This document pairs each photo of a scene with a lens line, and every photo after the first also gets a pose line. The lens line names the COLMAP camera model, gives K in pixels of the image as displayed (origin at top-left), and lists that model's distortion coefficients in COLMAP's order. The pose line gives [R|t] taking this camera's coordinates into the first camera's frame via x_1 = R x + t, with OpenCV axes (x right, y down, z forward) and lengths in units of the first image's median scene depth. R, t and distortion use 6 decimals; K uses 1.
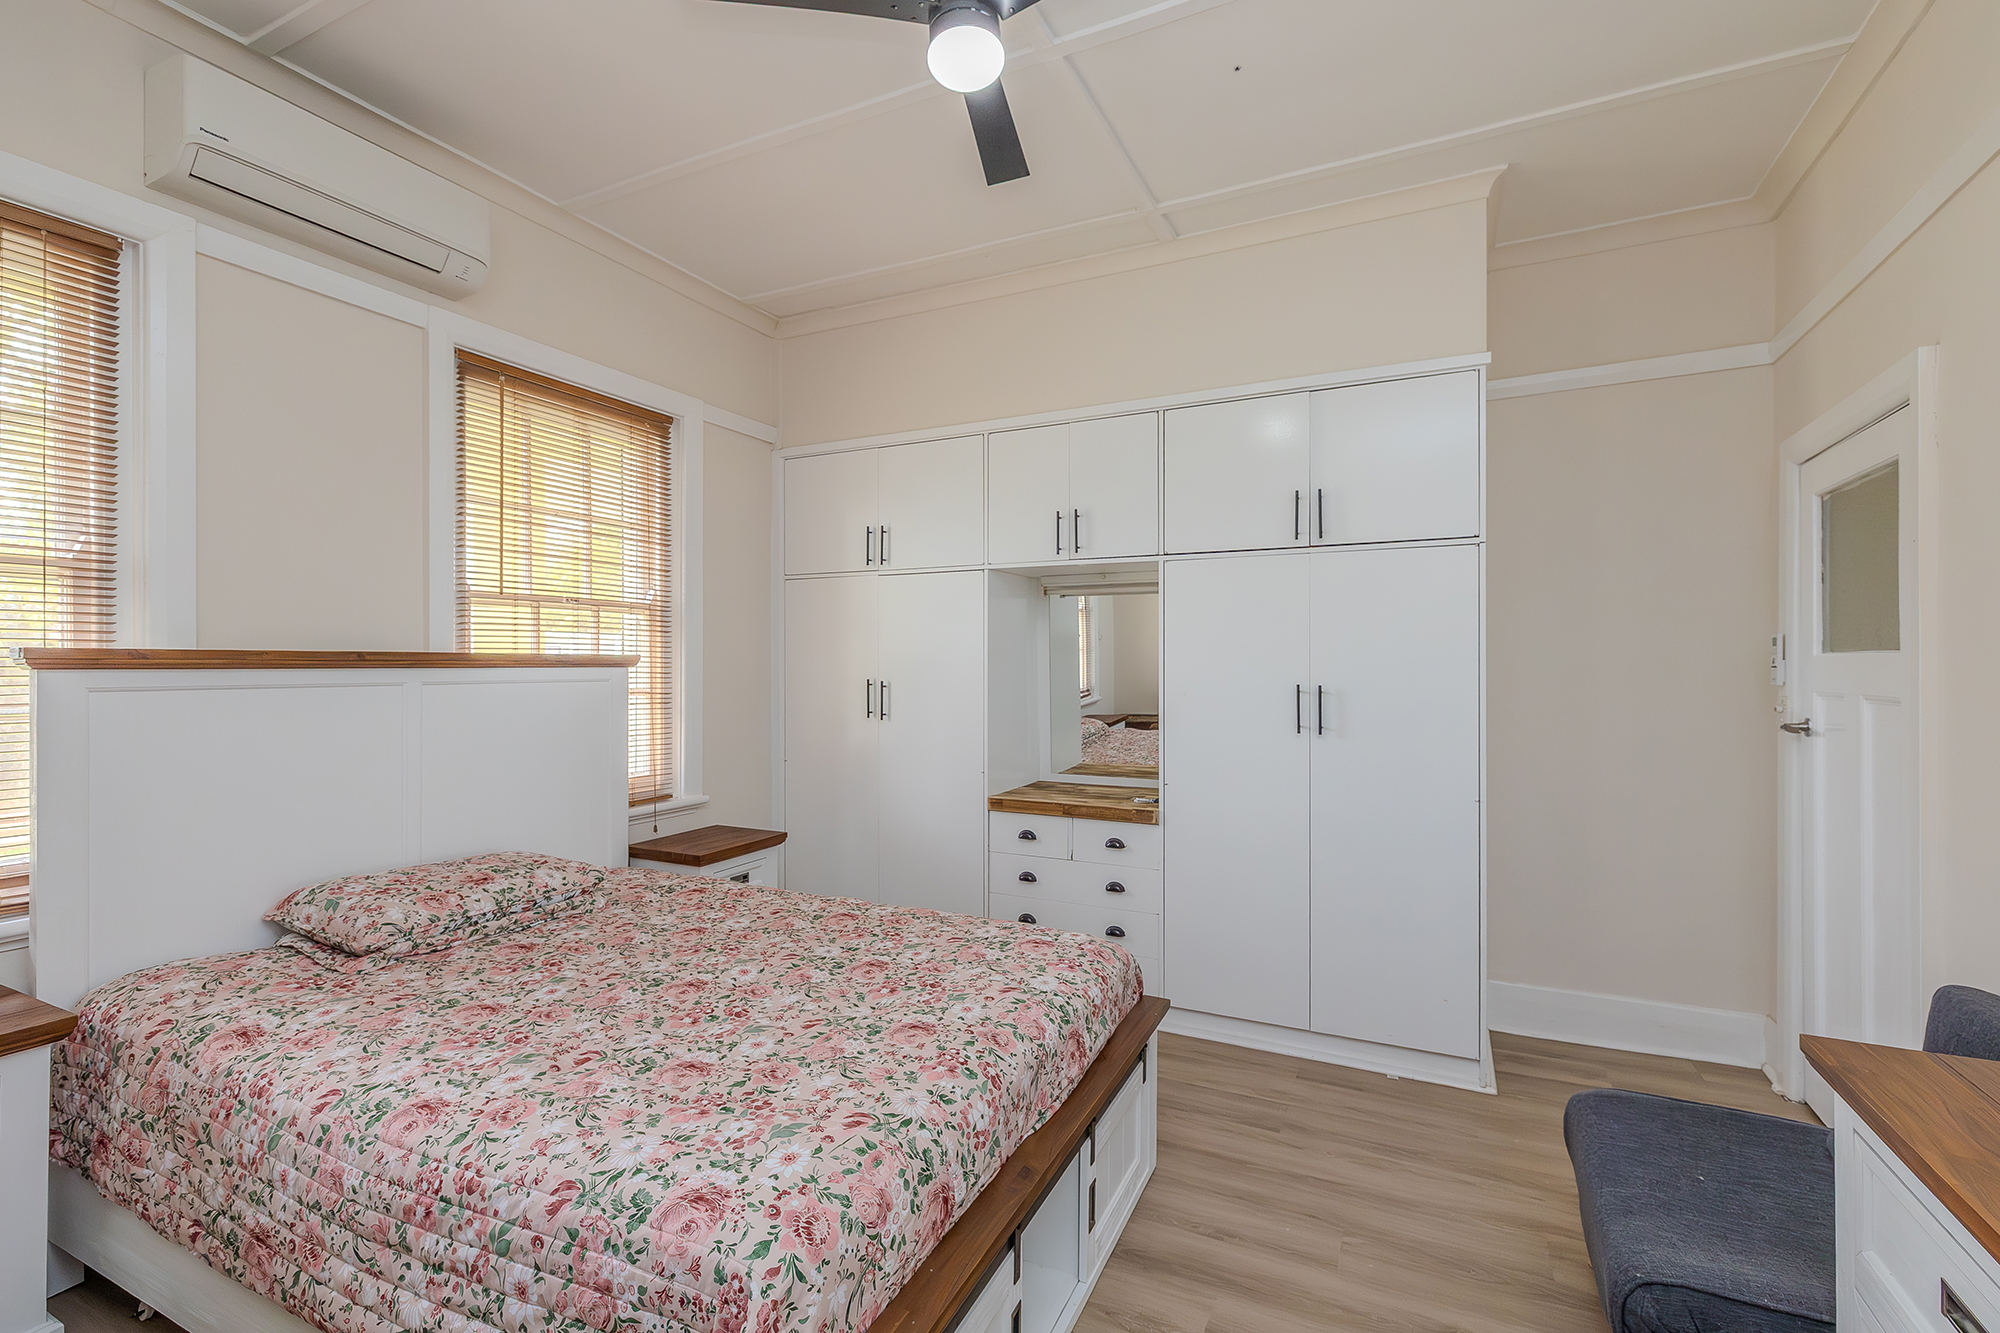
lens RADIAL K [[879.7, 0, 1015.1], [0, 879.7, 662.7], [0, 0, 1]] dist [-0.000577, -0.000224]
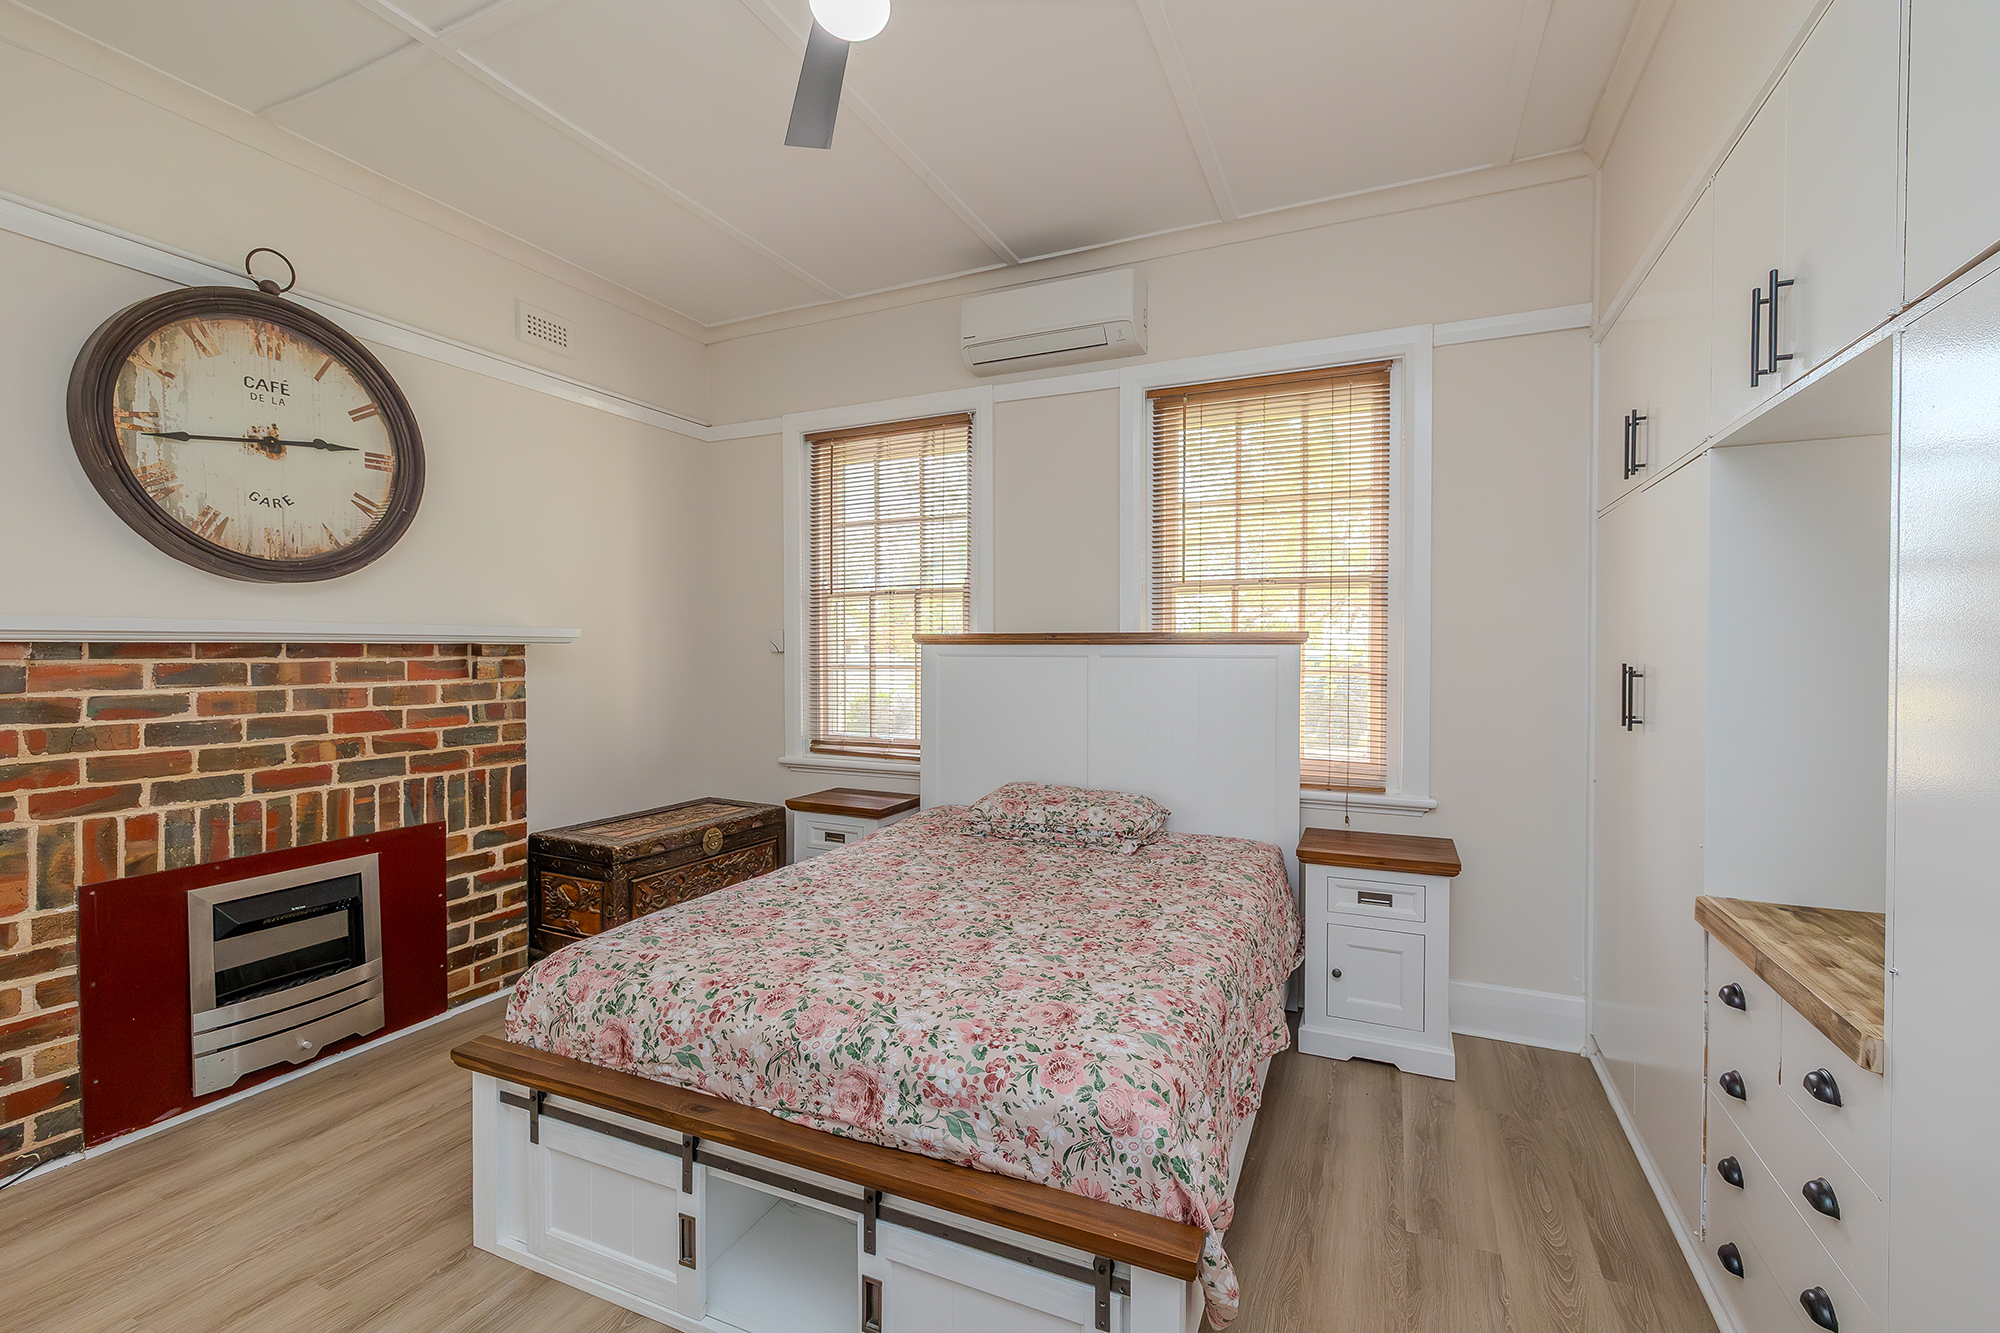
lens RADIAL K [[859.0, 0, 994.9], [0, 859.0, 663.8], [0, 0, 1]] dist [0.001839, -0.000041]
pose [[0.018515, 0.016400, -0.999694, 0.636606], [-0.000262, 0.999866, 0.016398, 0.013957], [0.999829, -0.000042, 0.018517, 0.809222]]
